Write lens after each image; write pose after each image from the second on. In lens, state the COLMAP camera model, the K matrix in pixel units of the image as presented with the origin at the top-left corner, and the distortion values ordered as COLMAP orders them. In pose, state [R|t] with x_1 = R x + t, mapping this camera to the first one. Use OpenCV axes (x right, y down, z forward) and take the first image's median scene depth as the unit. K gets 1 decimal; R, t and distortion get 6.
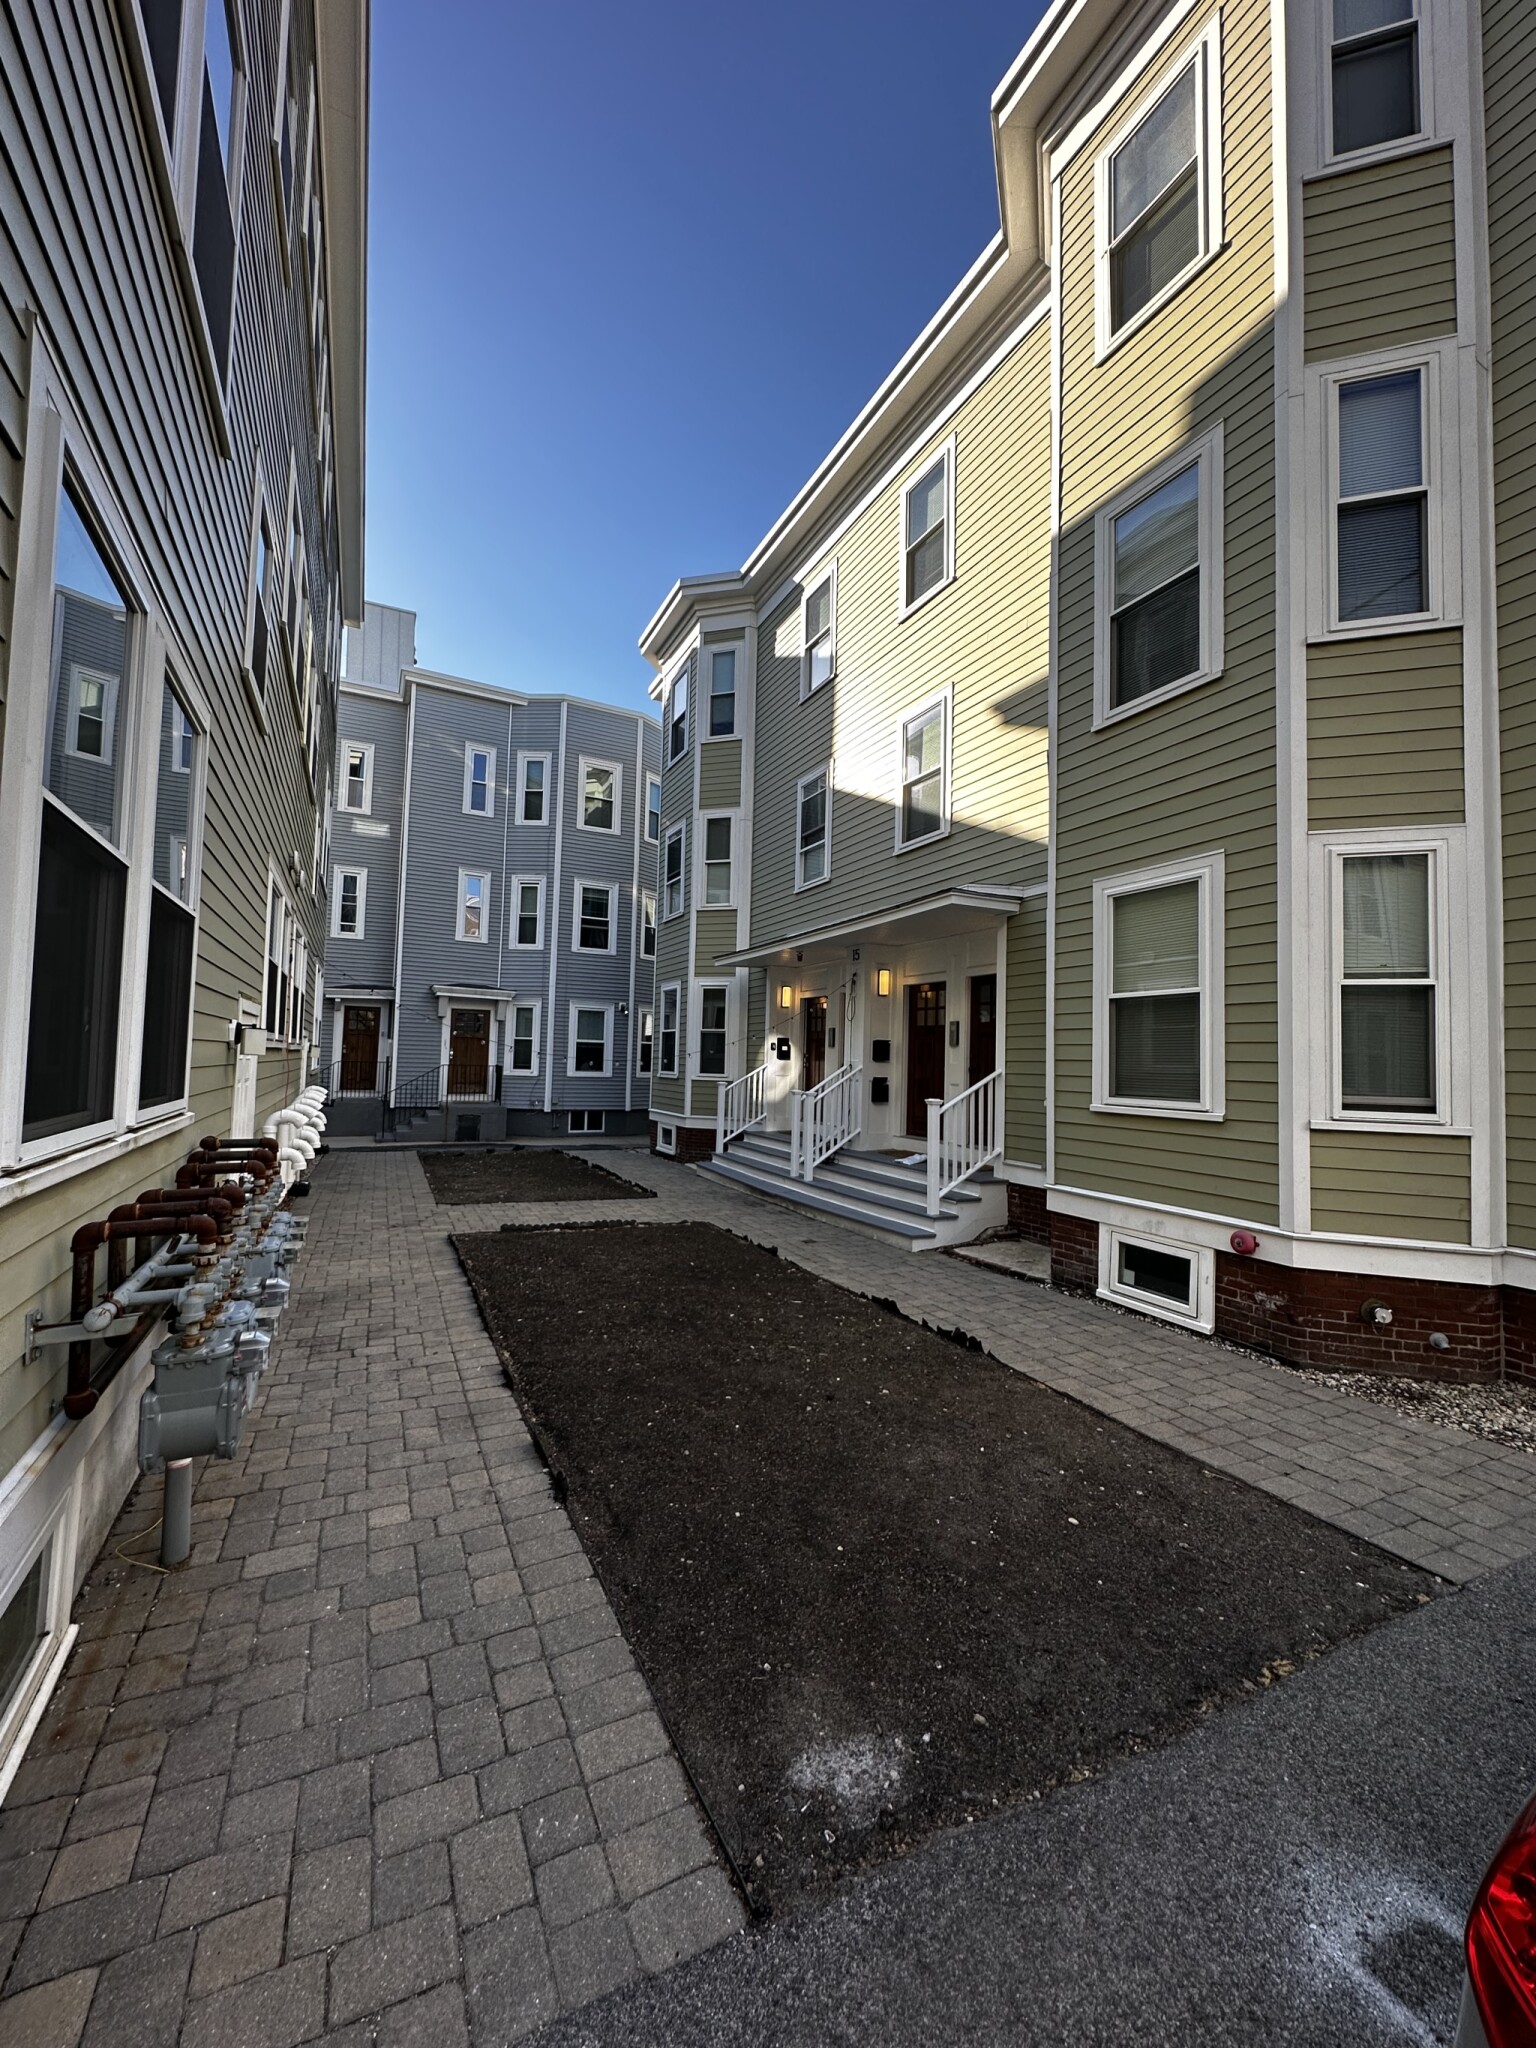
lens RADIAL K [[810.1, 0, 768.0], [0, 810.1, 1024.0], [0, 0, 1]] dist [-0.002427, 0.000434]
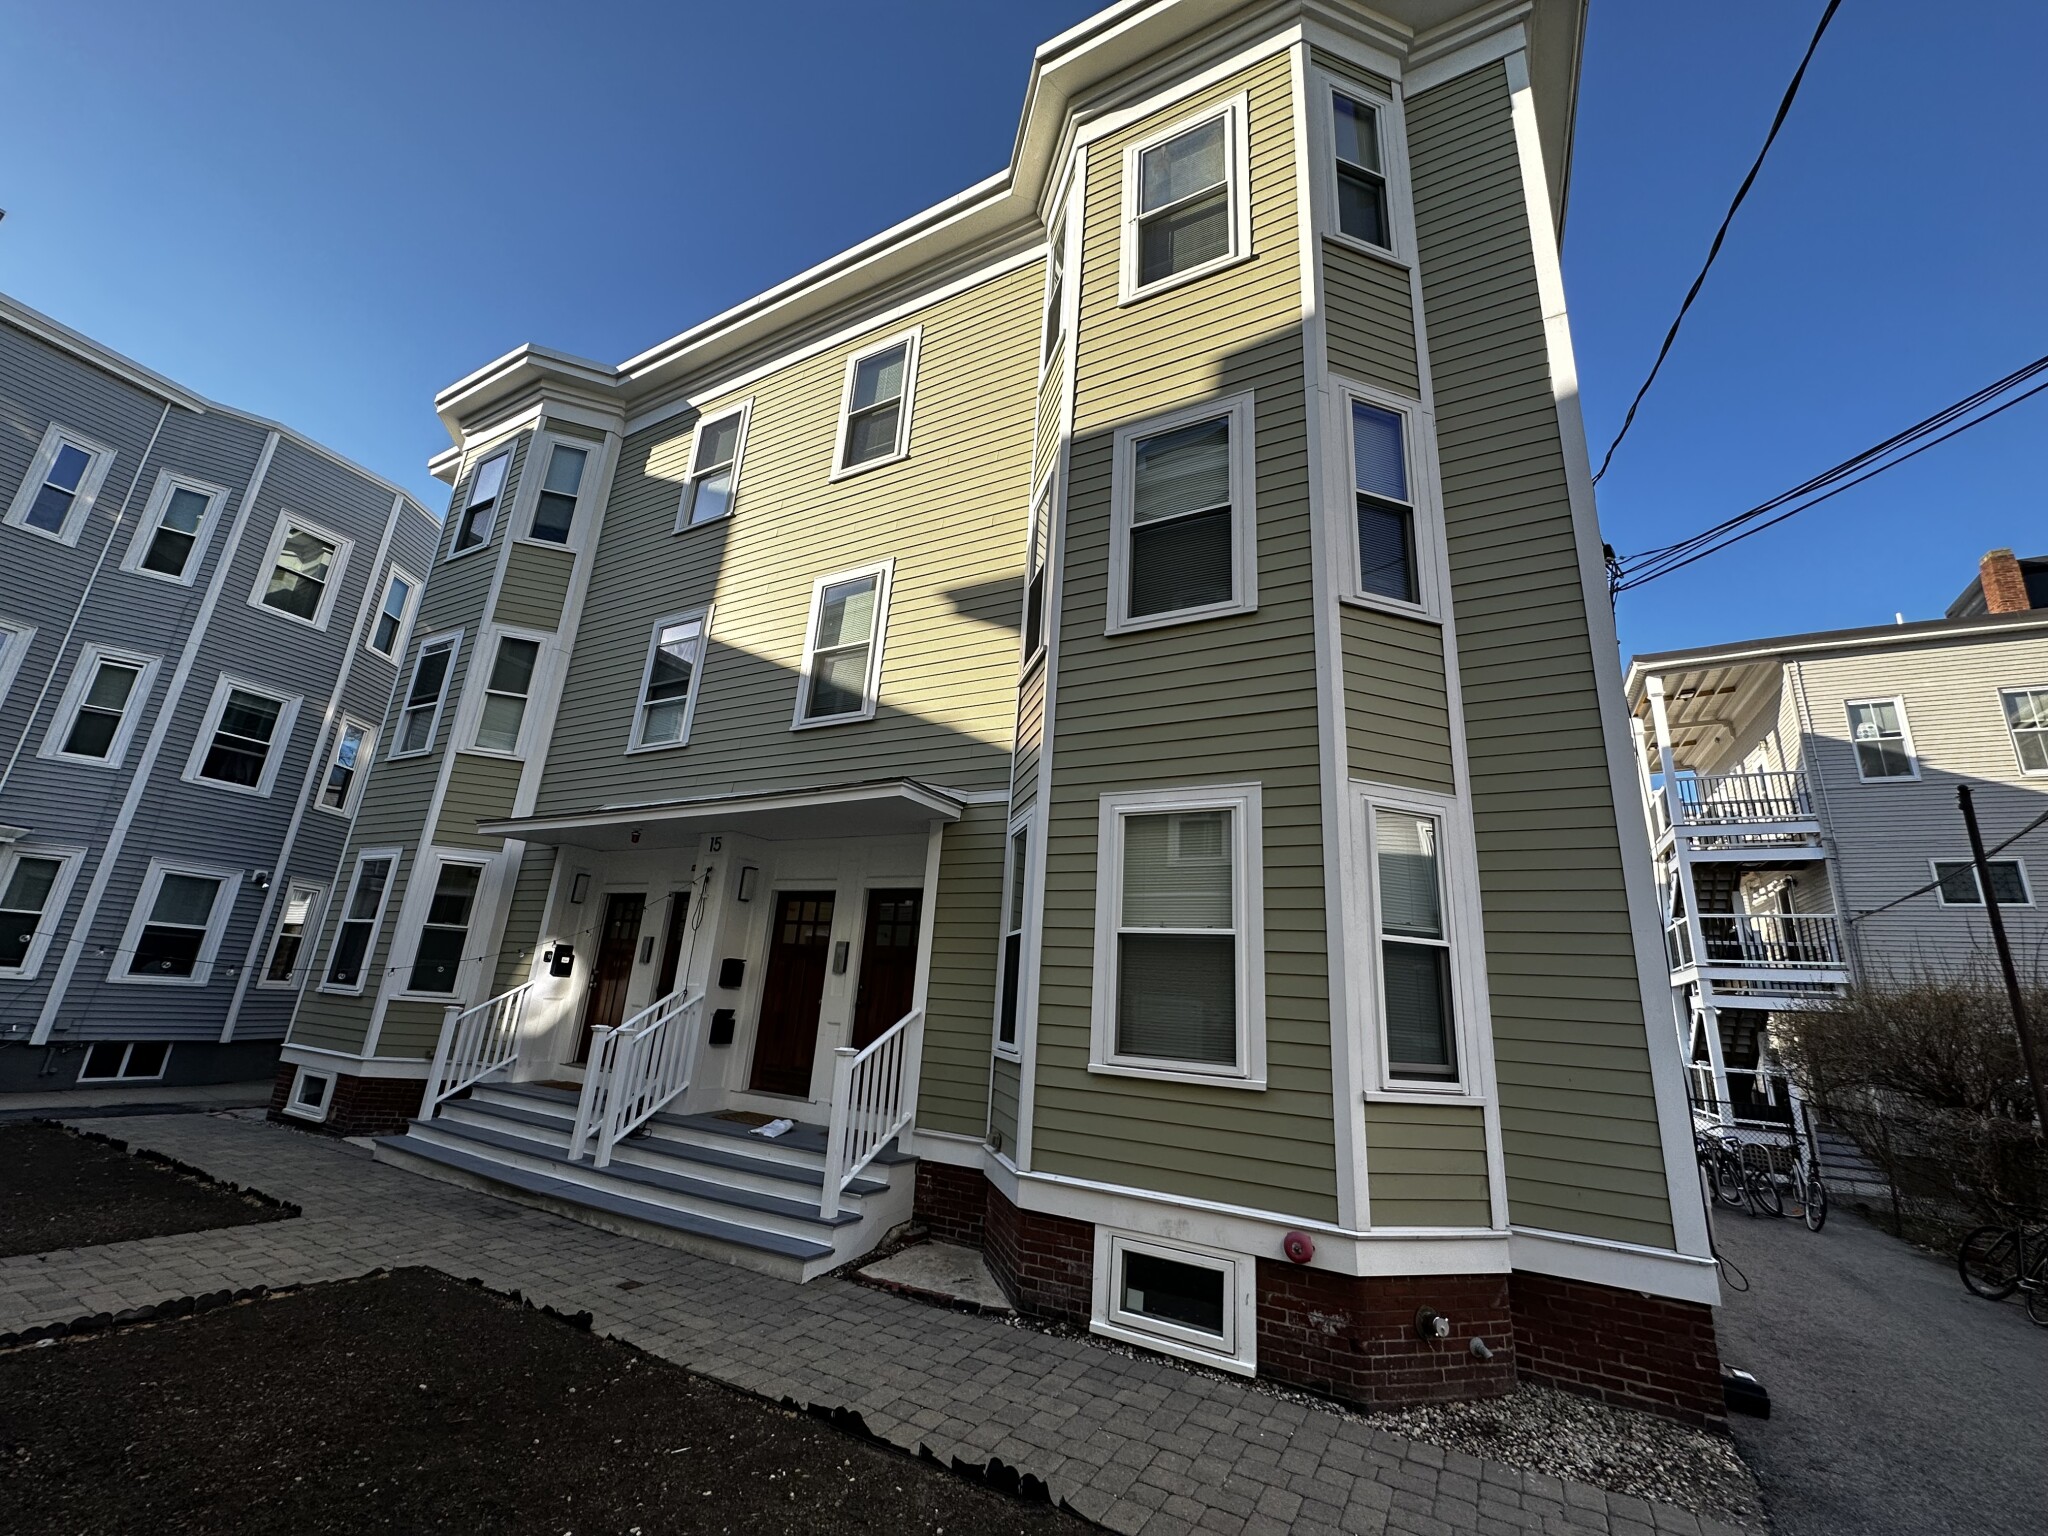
lens RADIAL K [[810.1, 0, 1019.3], [0, 810.1, 768.2], [0, 0, 1]] dist [-0.002427, 0.000434]
pose [[0.818704, 0.187727, 0.542663, -0.116991], [-0.070025, 0.970637, -0.230132, 0.002926], [-0.569931, 0.150410, 0.807809, 0.260097]]
